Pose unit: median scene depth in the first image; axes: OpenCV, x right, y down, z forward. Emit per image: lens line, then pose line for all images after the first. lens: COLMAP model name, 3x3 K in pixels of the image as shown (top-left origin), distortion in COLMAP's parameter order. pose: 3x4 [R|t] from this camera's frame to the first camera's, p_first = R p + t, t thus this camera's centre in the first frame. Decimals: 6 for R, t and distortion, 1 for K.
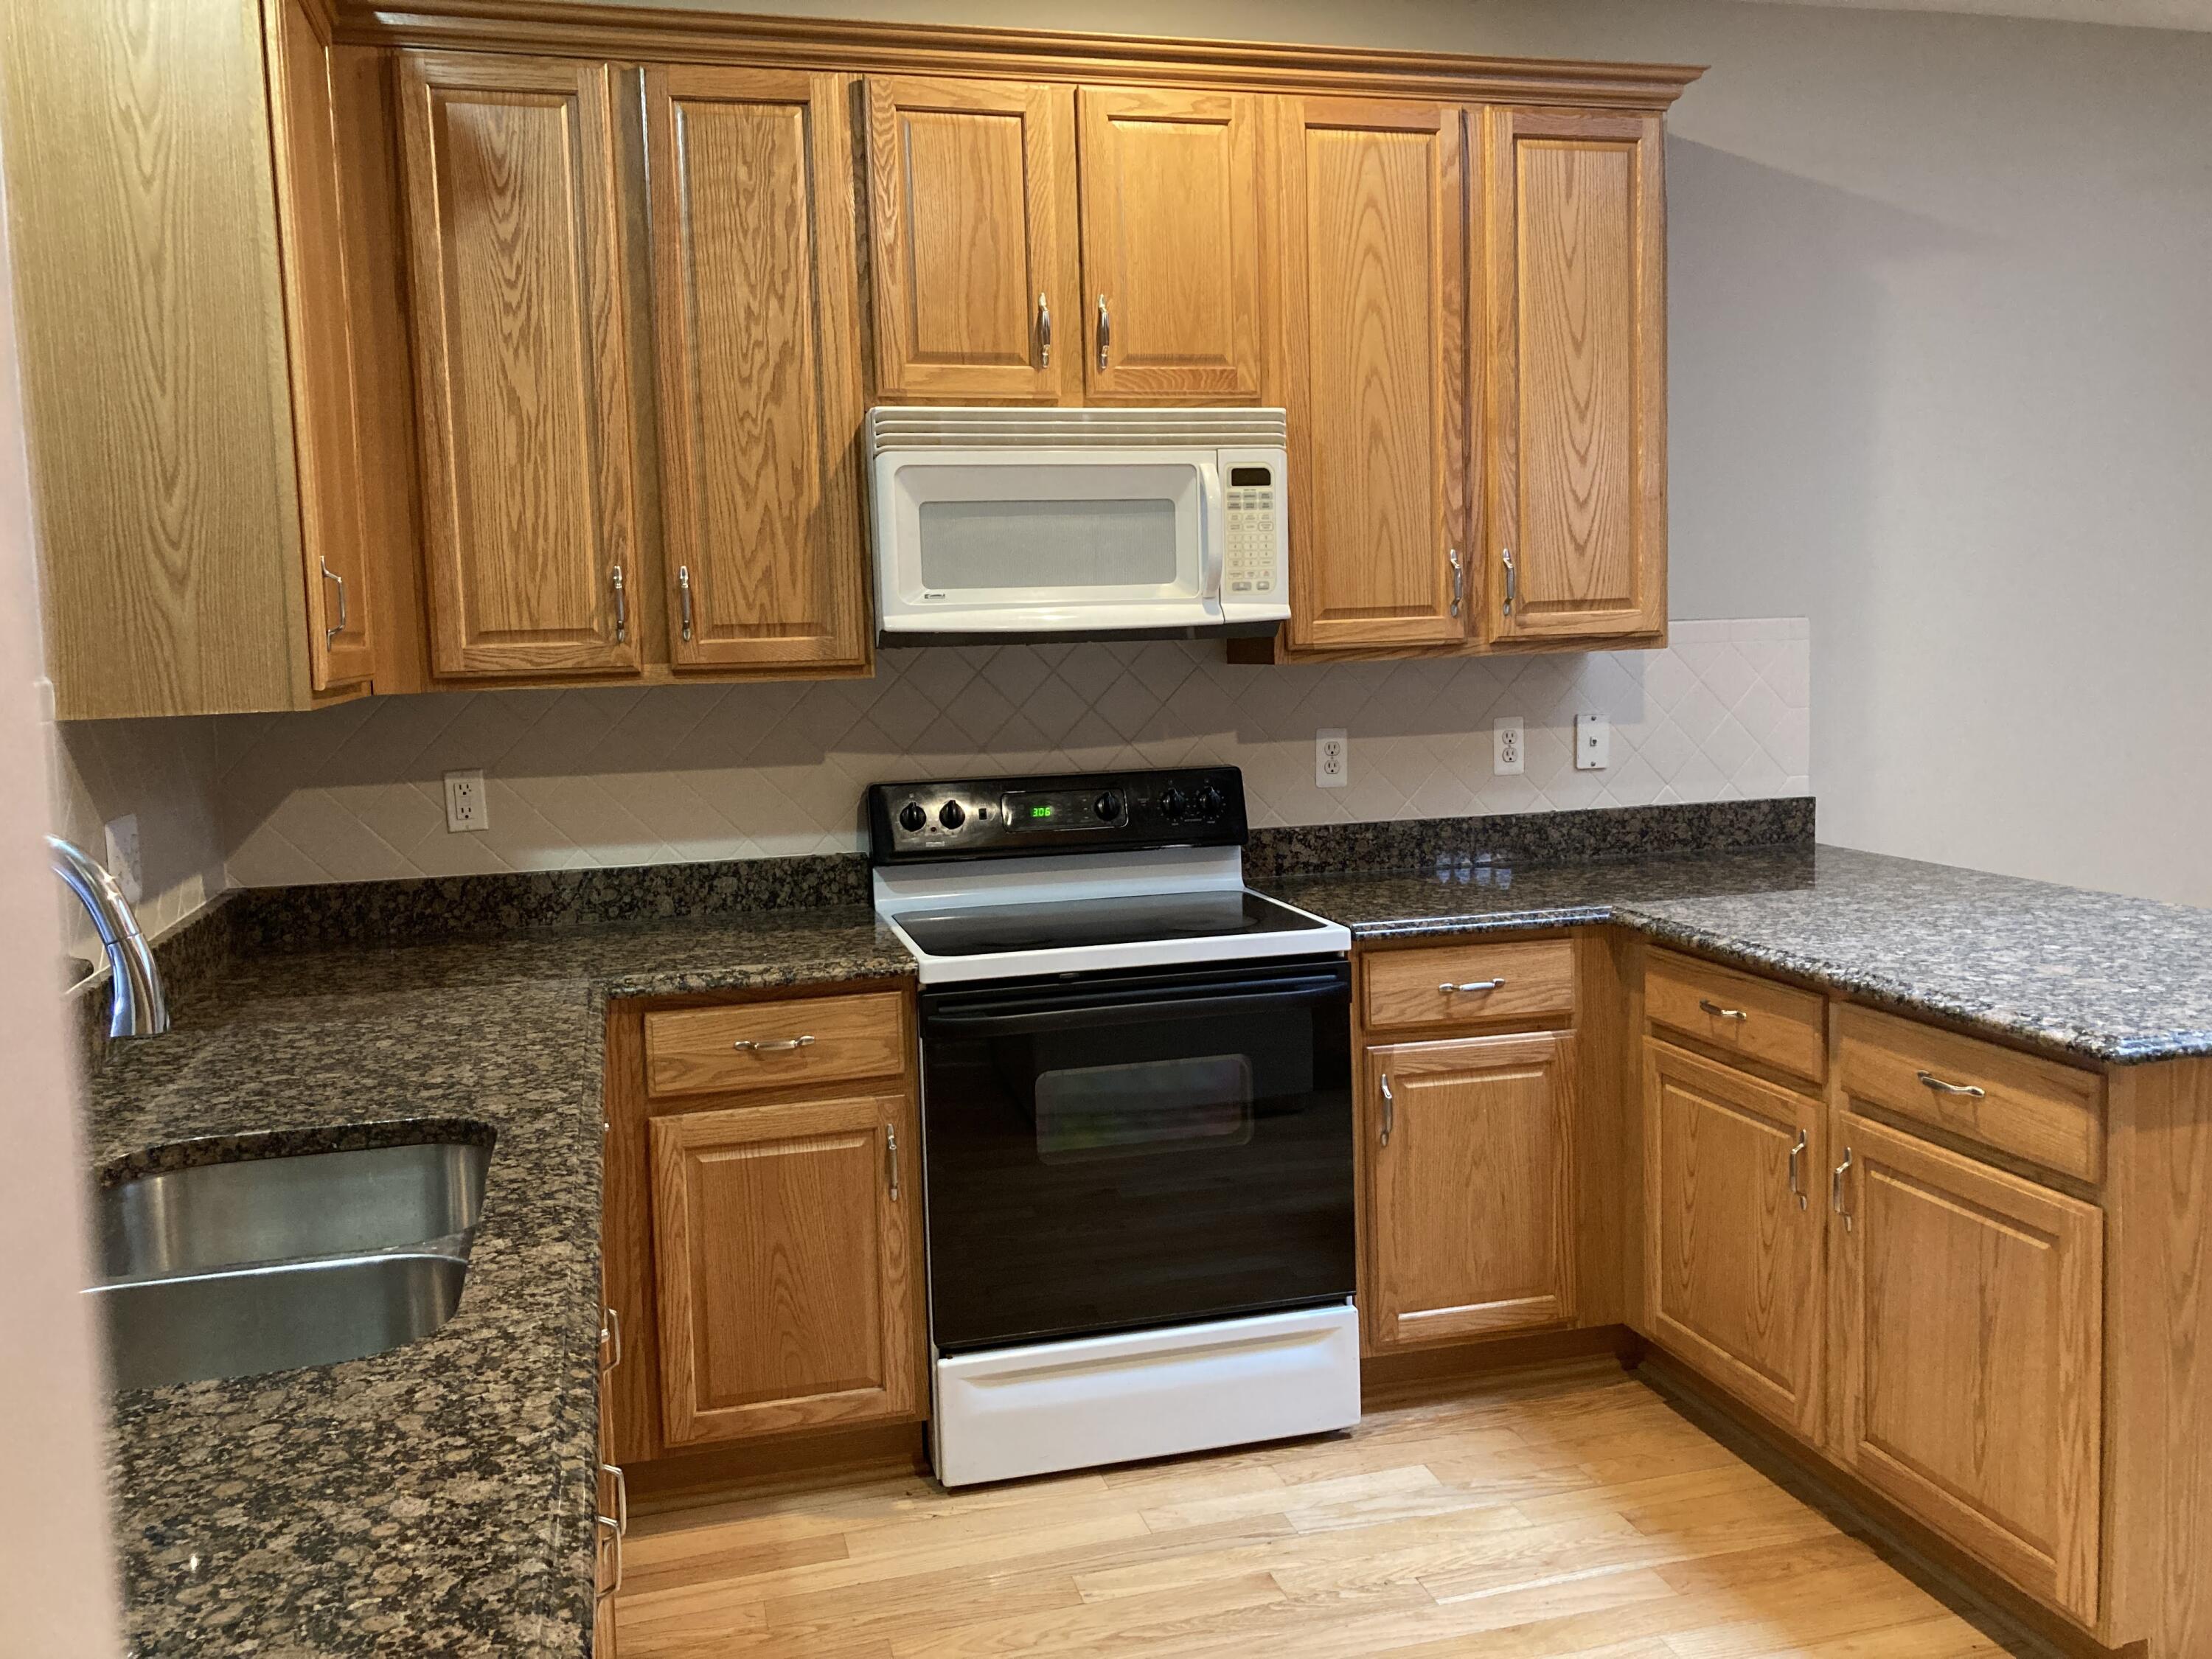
lens RADIAL K [[1839.3, 0, 1107.9], [0, 1839.3, 807.0], [0, 0, 1]] dist [0.063297, -0.017800]
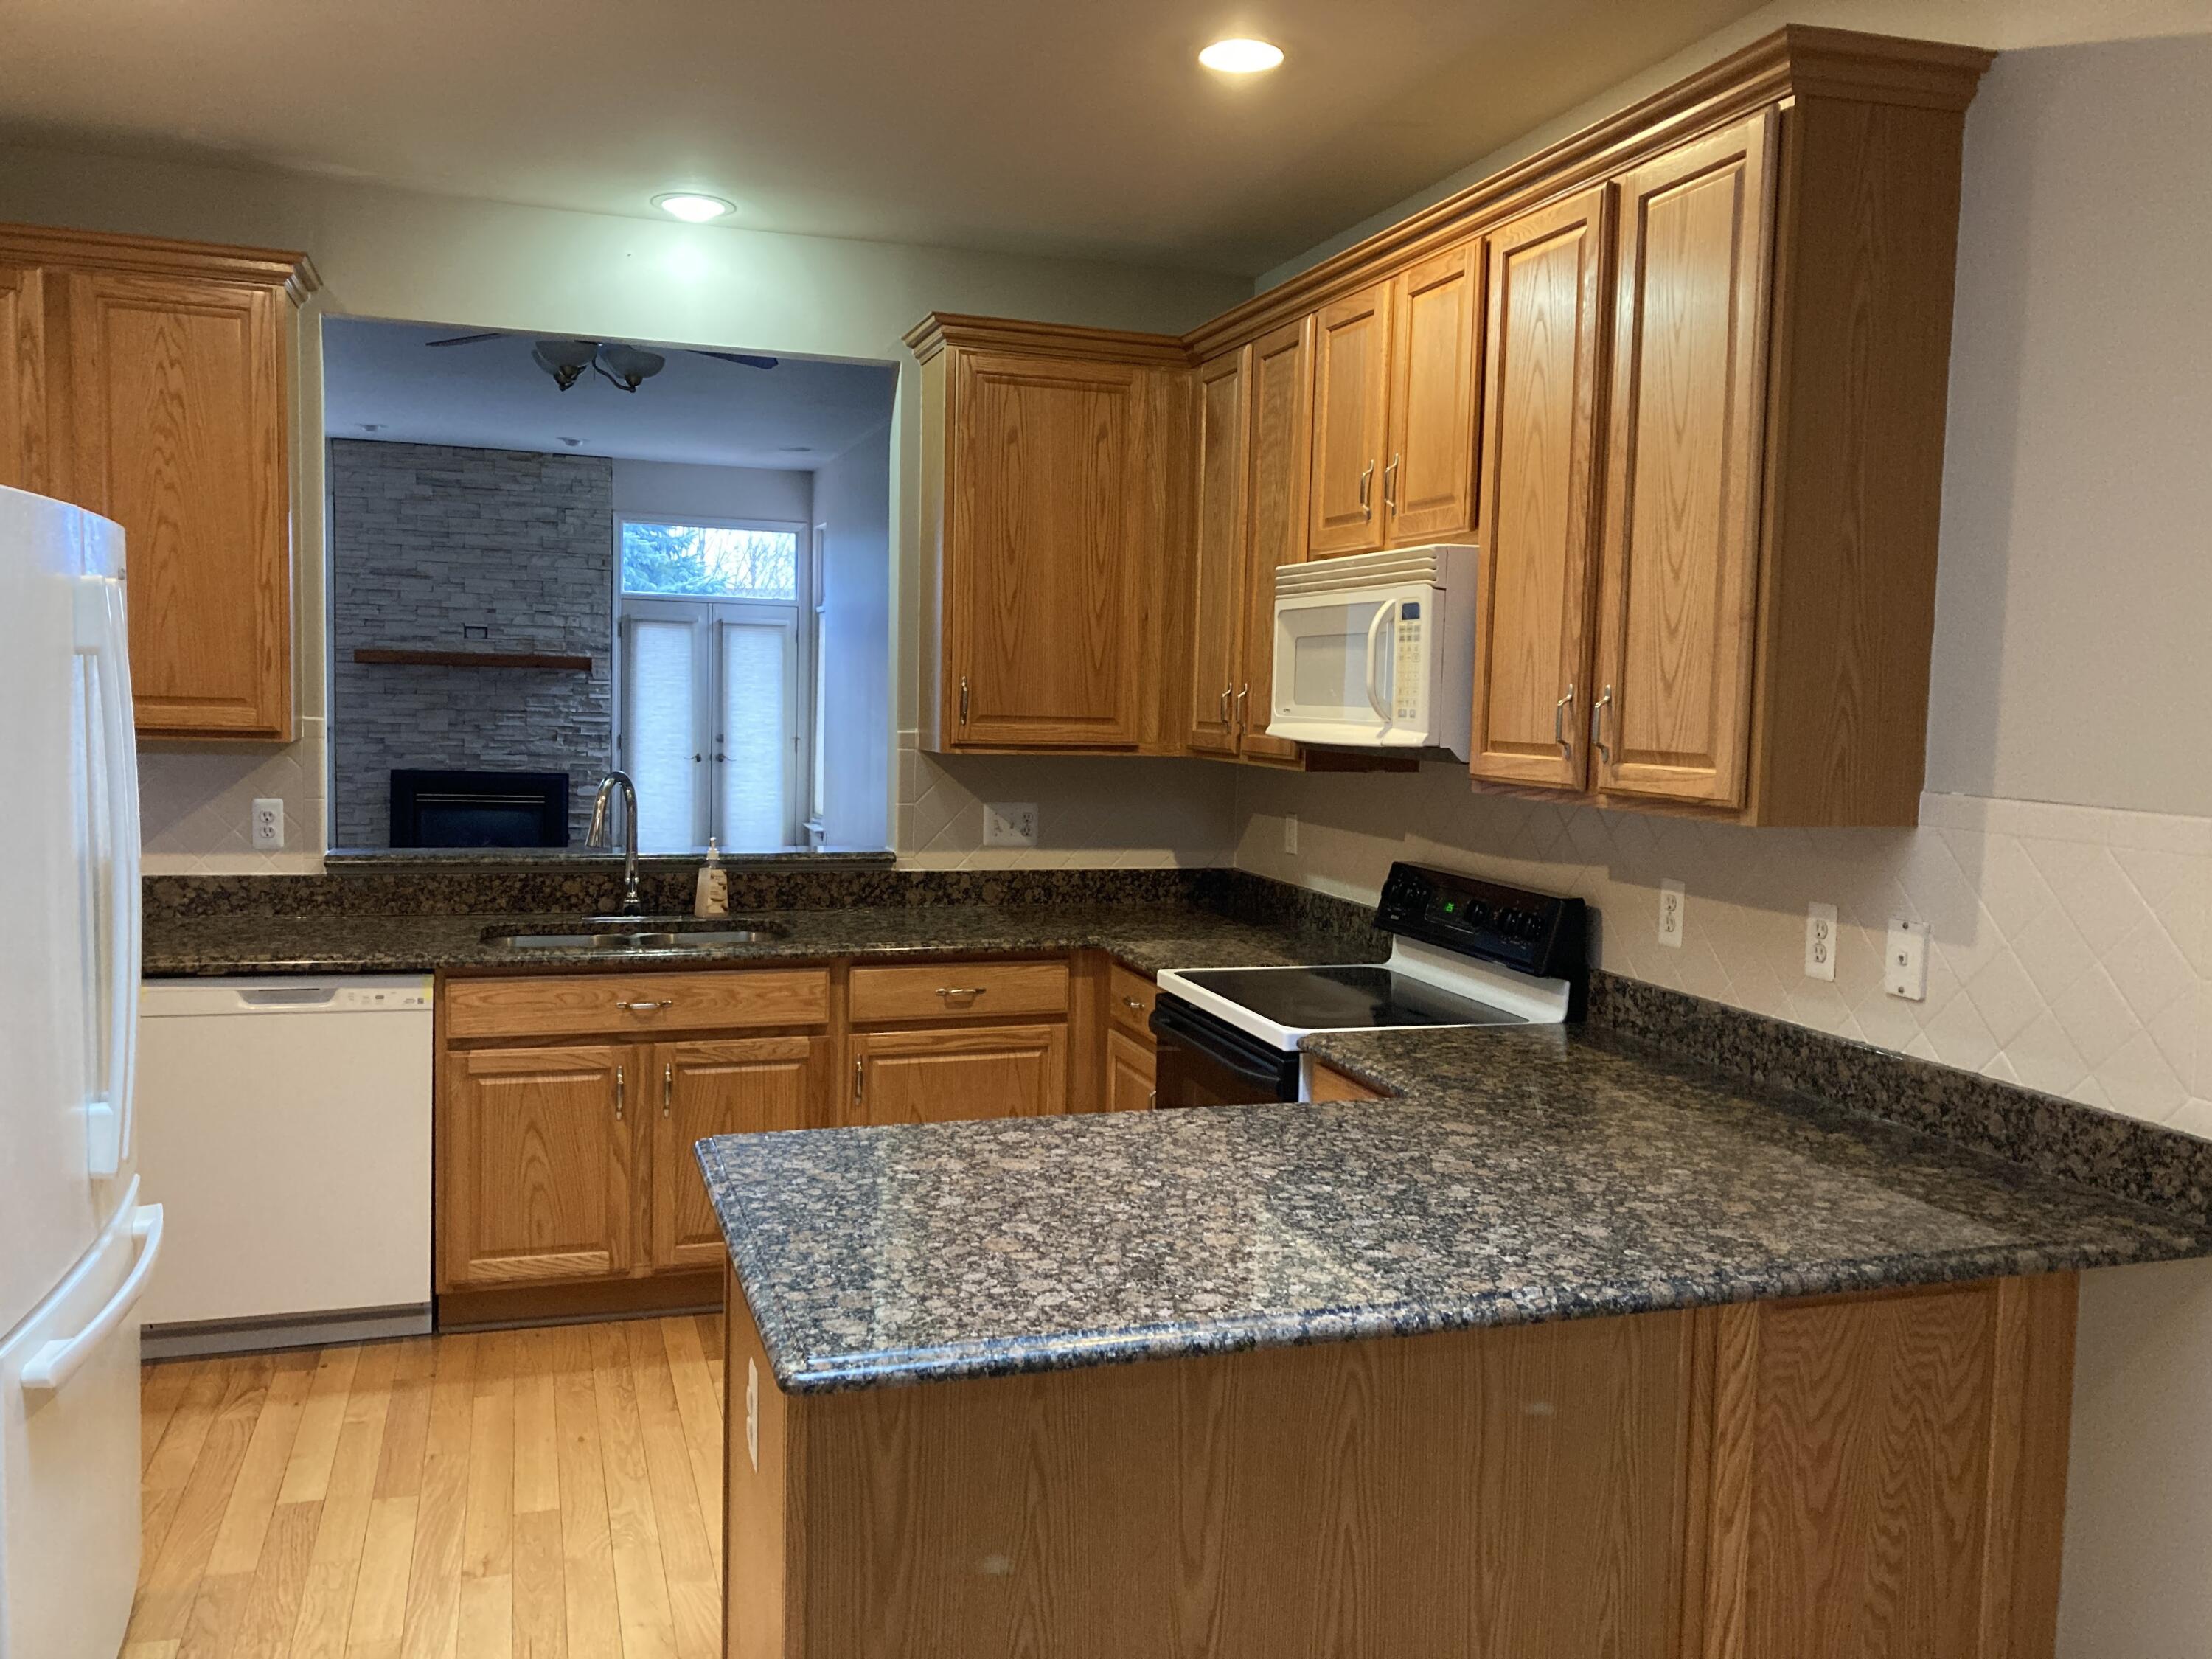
lens RADIAL K [[1839.3, 0, 1115.5], [0, 1839.3, 839.1], [0, 0, 1]] dist [0.063297, -0.017800]
pose [[0.041784, 0.112648, -0.992756, 0.989982], [-0.124764, 0.986435, 0.106680, -0.123644], [0.991306, 0.119403, 0.055272, 0.688102]]
